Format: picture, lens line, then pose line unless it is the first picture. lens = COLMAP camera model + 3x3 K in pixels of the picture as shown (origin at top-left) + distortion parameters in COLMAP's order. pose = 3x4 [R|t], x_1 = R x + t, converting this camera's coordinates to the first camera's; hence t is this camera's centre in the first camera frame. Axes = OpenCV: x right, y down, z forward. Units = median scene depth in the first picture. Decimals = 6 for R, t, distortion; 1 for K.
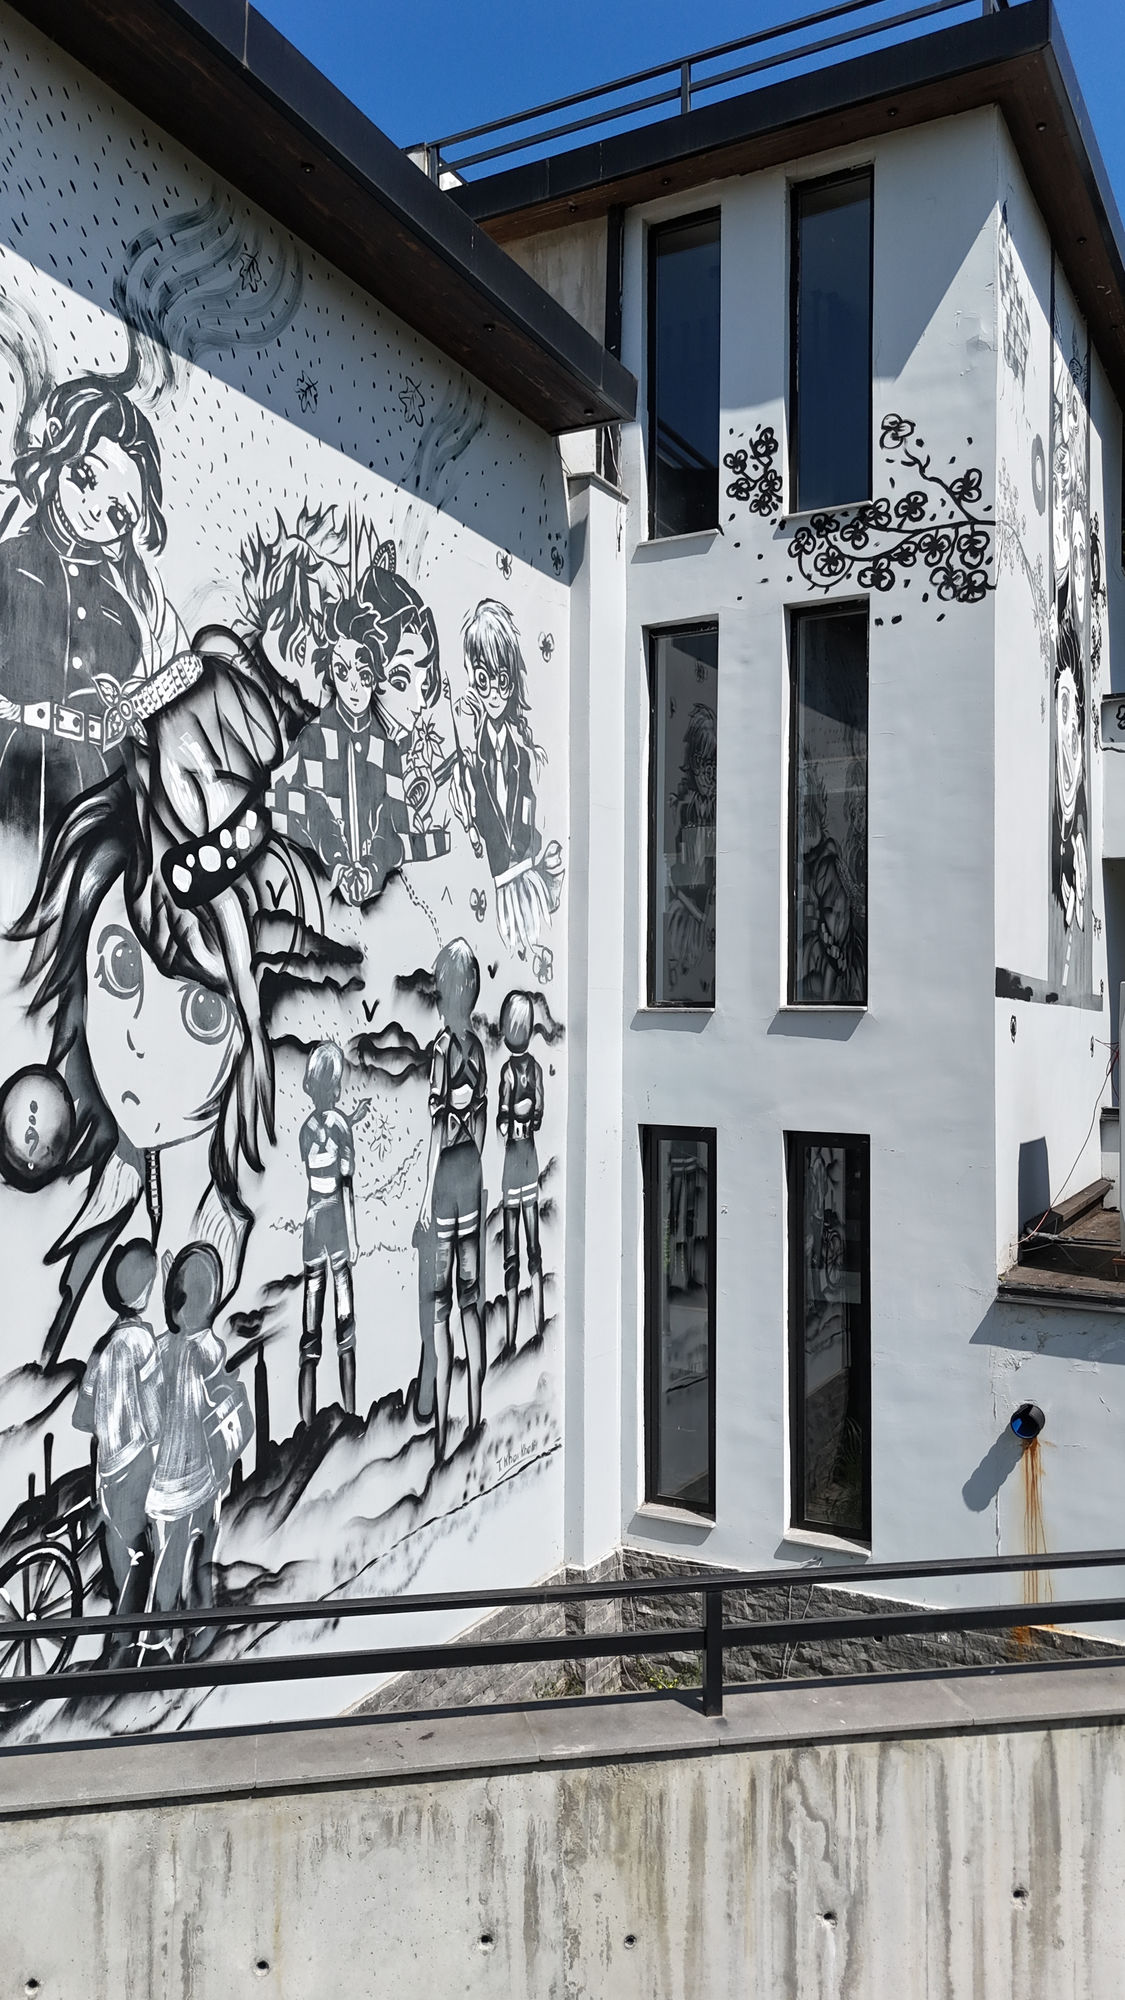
lens RADIAL K [[1473.6, 0, 562.5], [0, 1473.6, 1000.0], [0, 0, 1]] dist [0.091764, -0.120391]
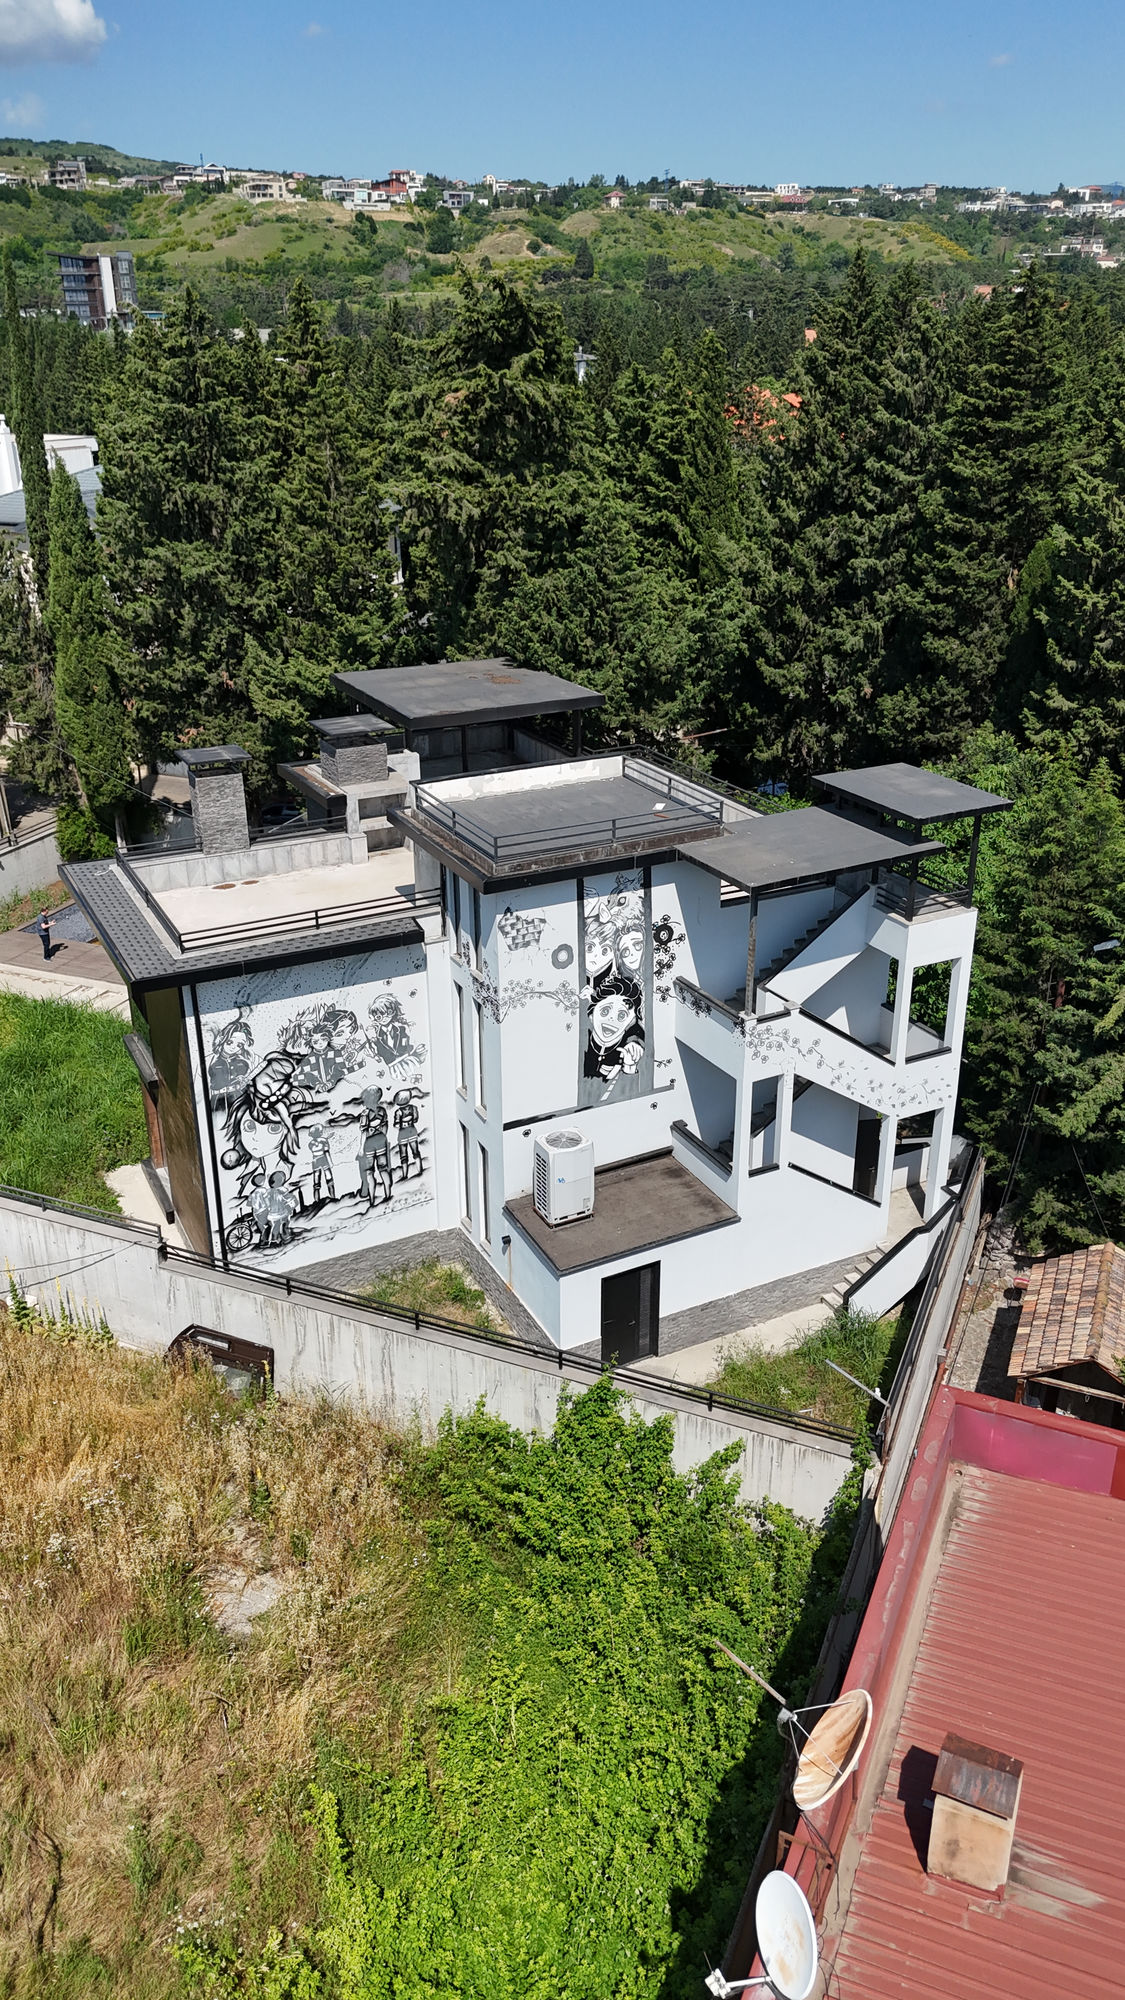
lens RADIAL K [[1470.8, 0, 567.2], [0, 1470.8, 1000.3], [0, 0, 1]] dist [0.185578, -0.542498]
pose [[0.824501, 0.223493, -0.519855, 2.600288], [0.022044, 0.905315, 0.424168, -2.110098], [0.565431, -0.361187, 0.741506, -1.635080]]
